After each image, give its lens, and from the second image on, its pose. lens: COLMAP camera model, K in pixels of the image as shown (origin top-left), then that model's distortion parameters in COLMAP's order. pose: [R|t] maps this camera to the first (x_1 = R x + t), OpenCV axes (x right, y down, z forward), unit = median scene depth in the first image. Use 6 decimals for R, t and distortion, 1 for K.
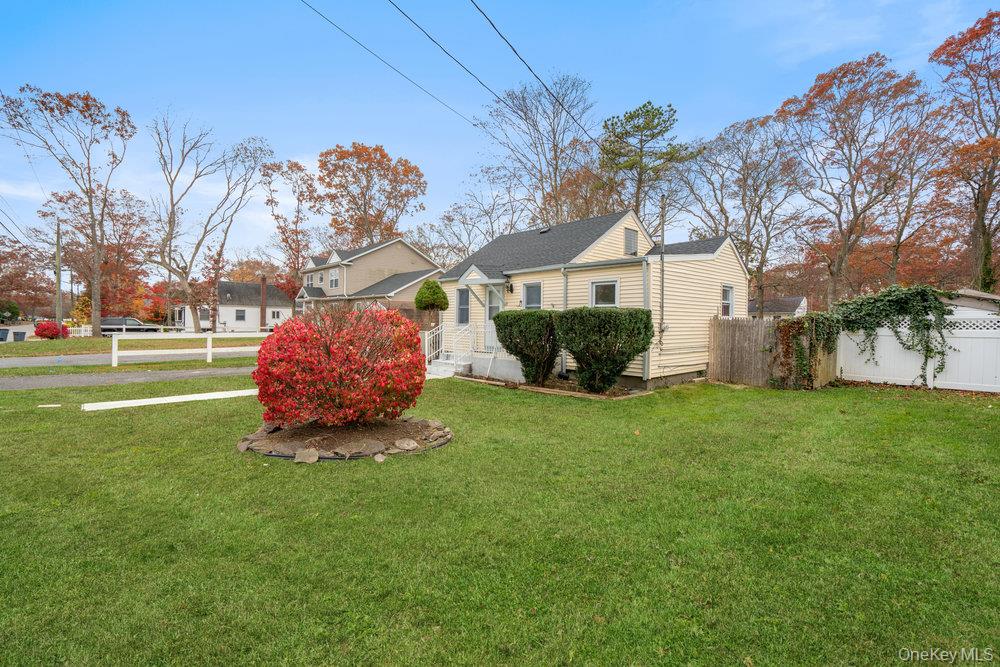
lens RADIAL K [[451.1, 0, 503.5], [0, 451.1, 334.4], [0, 0, 1]] dist [-0.003767, -0.000290]
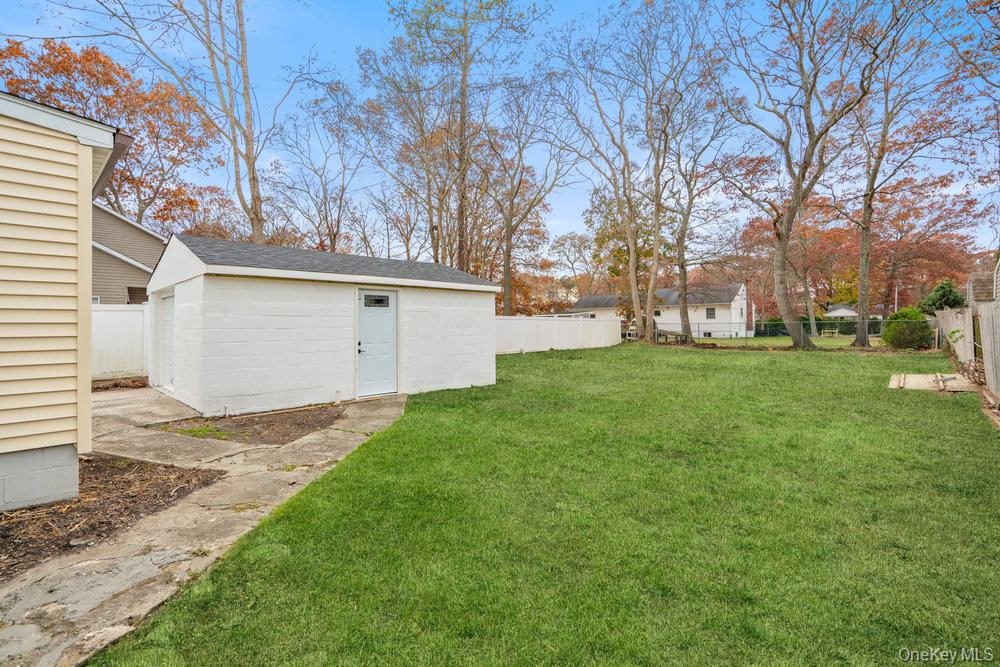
lens RADIAL K [[451.1, 0, 496.6], [0, 451.1, 332.0], [0, 0, 1]] dist [-0.003767, -0.000290]
pose [[0.996346, -0.025862, 0.081393, 0.269547], [0.026848, 0.999578, -0.011048, -0.000124], [-0.081073, 0.013193, 0.996621, 0.390273]]
